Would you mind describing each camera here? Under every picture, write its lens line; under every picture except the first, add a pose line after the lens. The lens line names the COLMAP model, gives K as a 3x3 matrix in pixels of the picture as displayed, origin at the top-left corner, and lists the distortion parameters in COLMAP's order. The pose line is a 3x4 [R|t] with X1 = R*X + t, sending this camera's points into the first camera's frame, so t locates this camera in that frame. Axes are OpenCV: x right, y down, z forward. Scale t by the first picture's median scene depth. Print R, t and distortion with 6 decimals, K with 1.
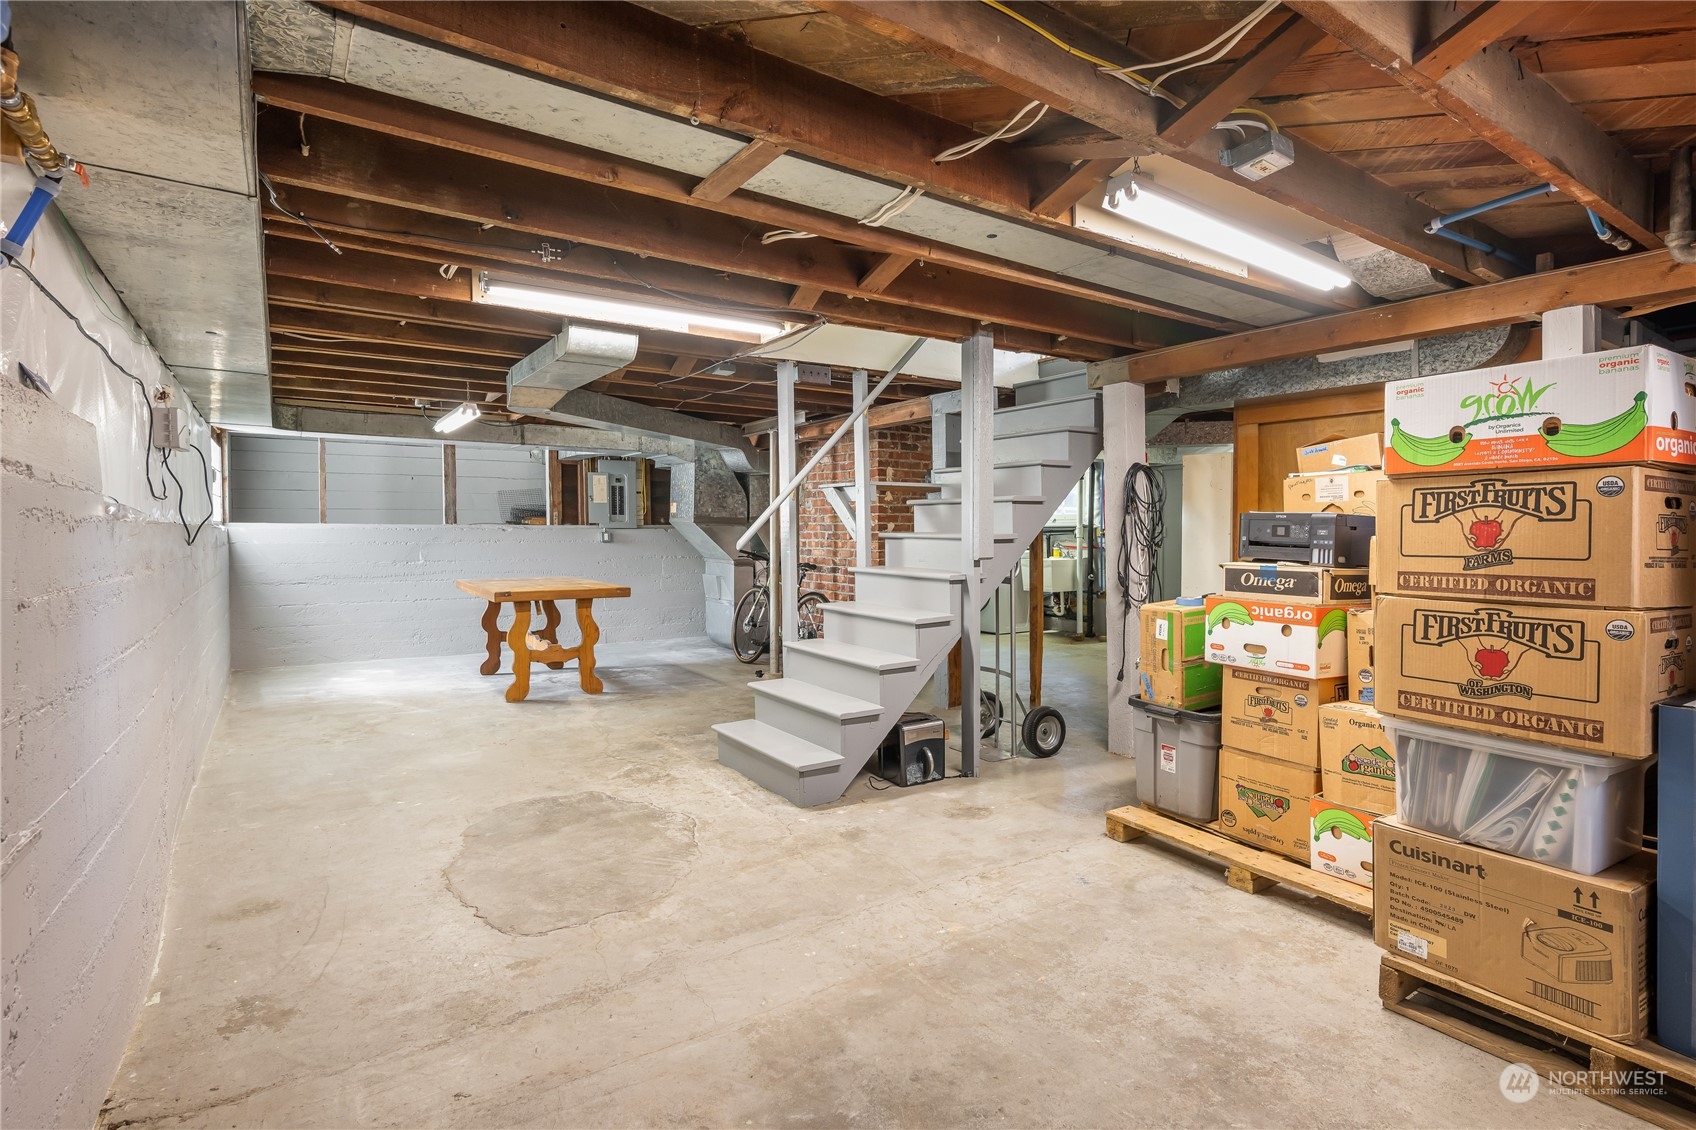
lens RADIAL K [[837.1, 0, 854.3], [0, 837.1, 560.1], [0, 0, 1]] dist [0.002889, 0.000695]
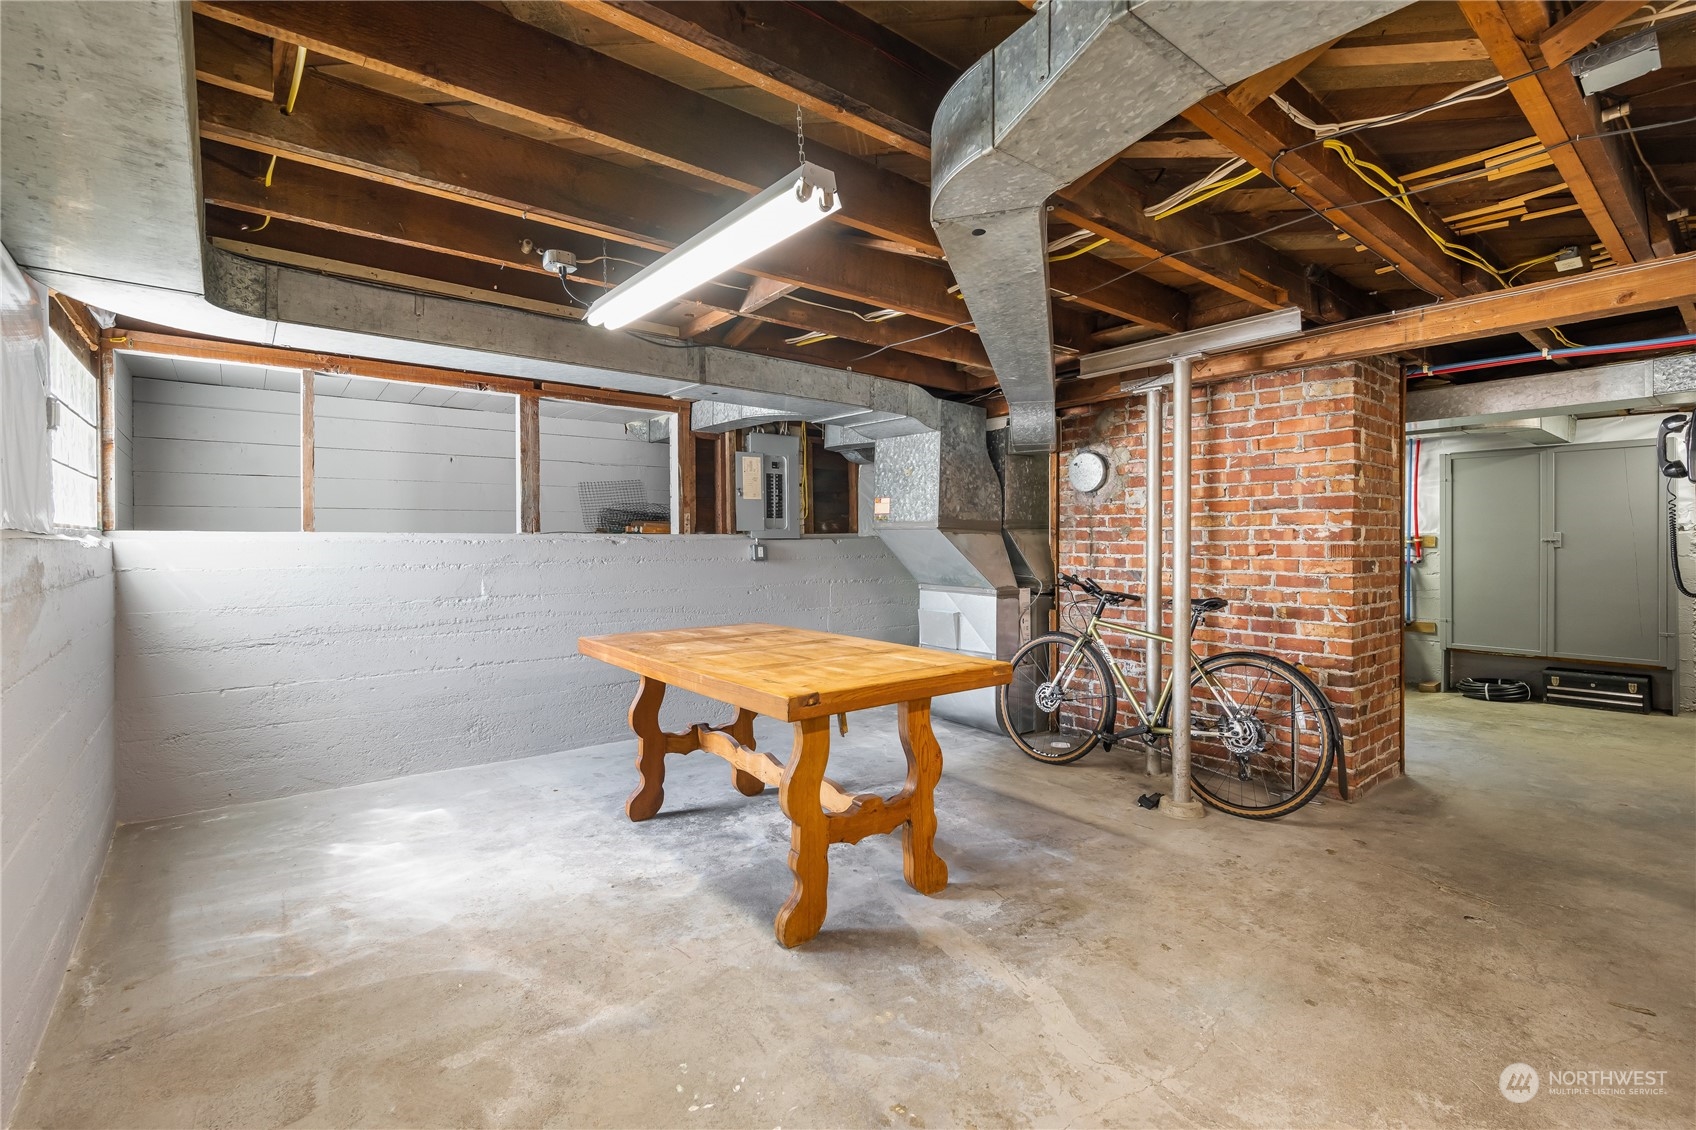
lens RADIAL K [[769.9, 0, 854.9], [0, 769.9, 549.4], [0, 0, 1]] dist [0.001925, -0.000396]
pose [[0.996492, -0.006111, 0.083461, -0.300994], [0.008093, 0.999693, -0.023431, -0.016785], [-0.083292, 0.024024, 0.996236, 0.441963]]
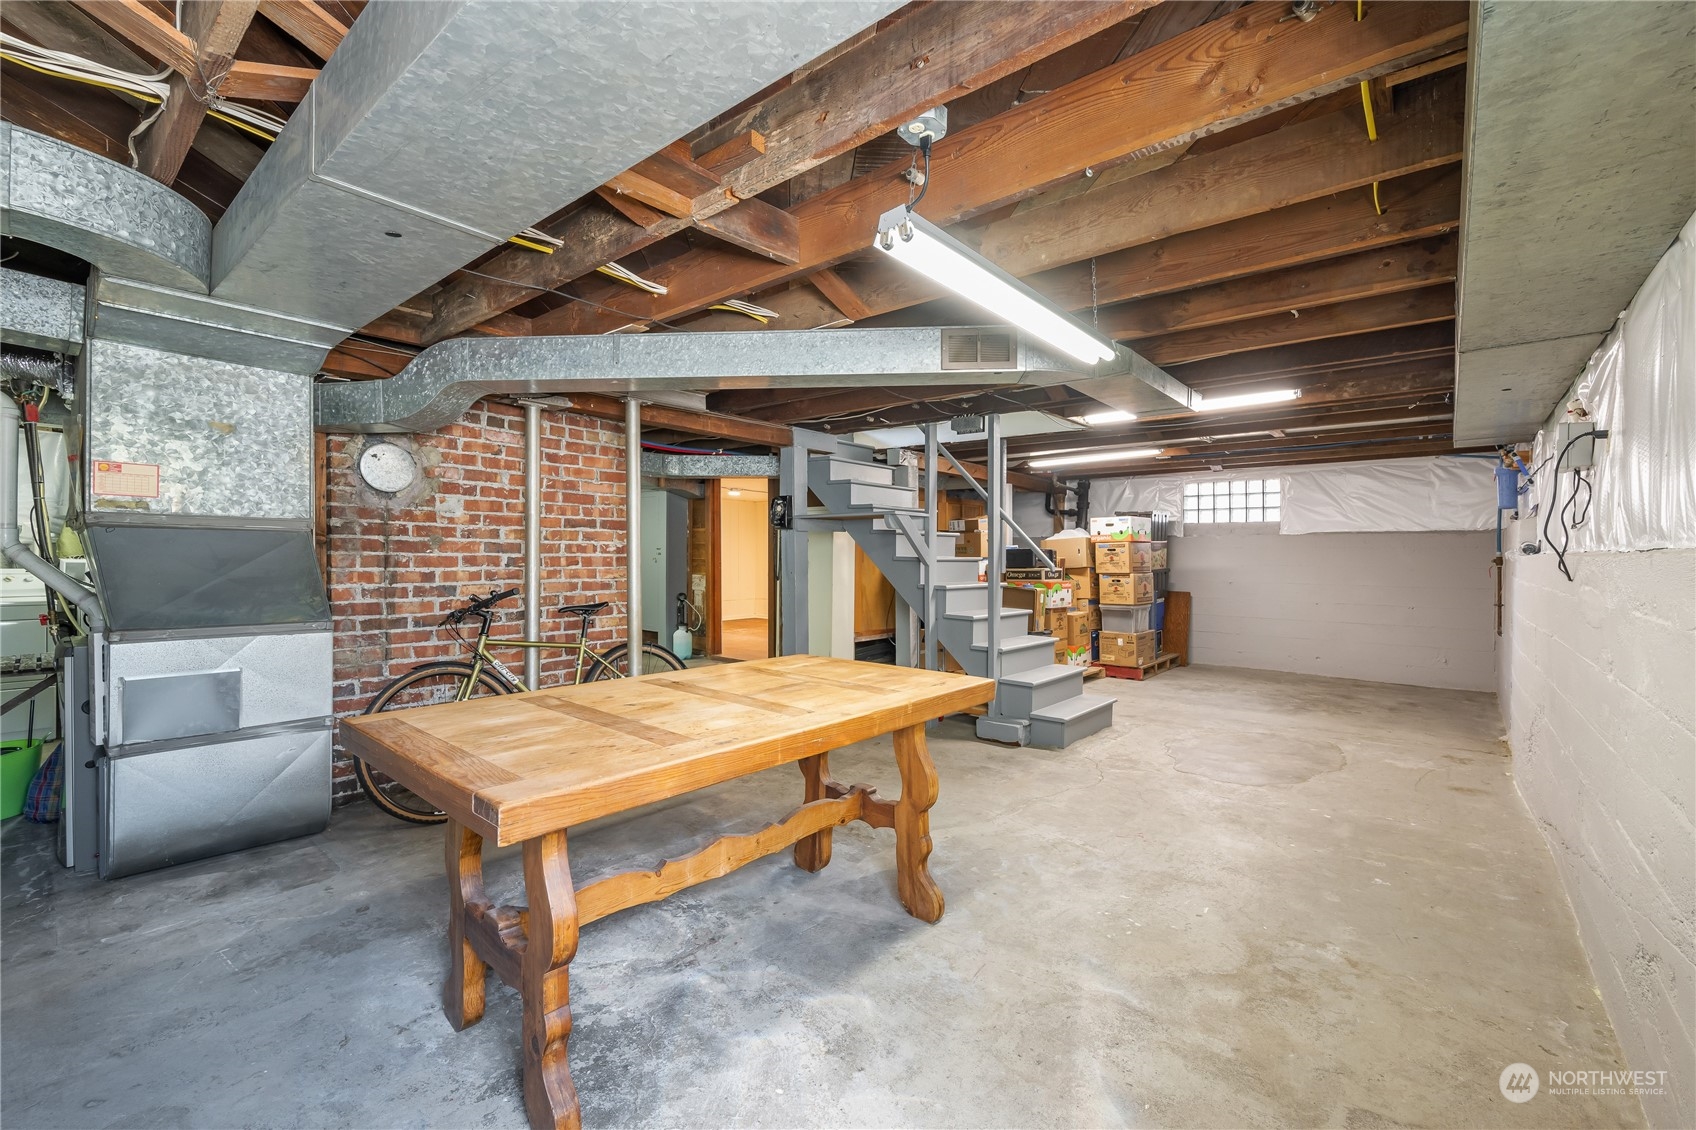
lens RADIAL K [[720.3, 0, 858.4], [0, 720.3, 561.7], [0, 0, 1]] dist [-0.001365, -0.000745]
pose [[-0.280588, -0.014280, 0.959722, -0.587176], [0.025943, 0.999411, 0.022455, -0.032121], [-0.959478, 0.031199, -0.280053, 0.856519]]
